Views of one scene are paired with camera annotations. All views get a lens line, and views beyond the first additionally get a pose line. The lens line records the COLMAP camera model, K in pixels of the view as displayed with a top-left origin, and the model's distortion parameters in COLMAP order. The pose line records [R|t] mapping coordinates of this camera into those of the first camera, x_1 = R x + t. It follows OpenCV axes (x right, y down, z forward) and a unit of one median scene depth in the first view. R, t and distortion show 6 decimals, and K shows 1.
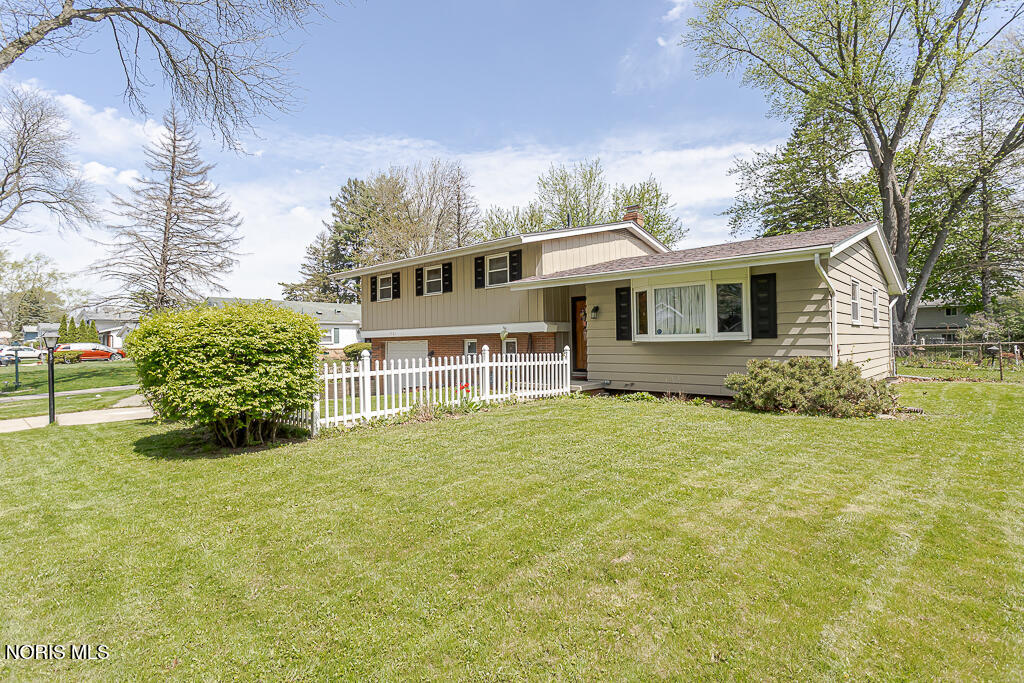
lens RADIAL K [[500.4, 0, 512.0], [0, 500.4, 341.5], [0, 0, 1]] dist [0.002157, 0.000591]
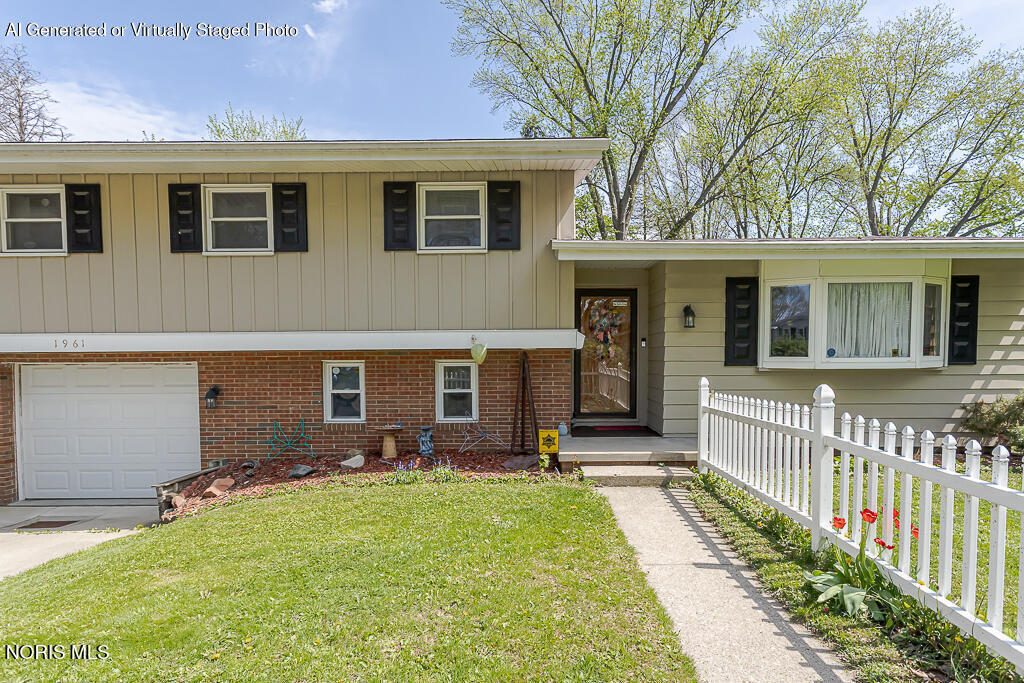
lens RADIAL K [[537.9, 0, 530.7], [0, 537.9, 383.1], [0, 0, 1]] dist [0.004602, 0.001027]
pose [[0.736844, -0.020726, 0.675745, -0.334105], [-0.005101, 0.999331, 0.036213, -0.003377], [-0.676044, -0.030130, 0.736245, 0.587423]]
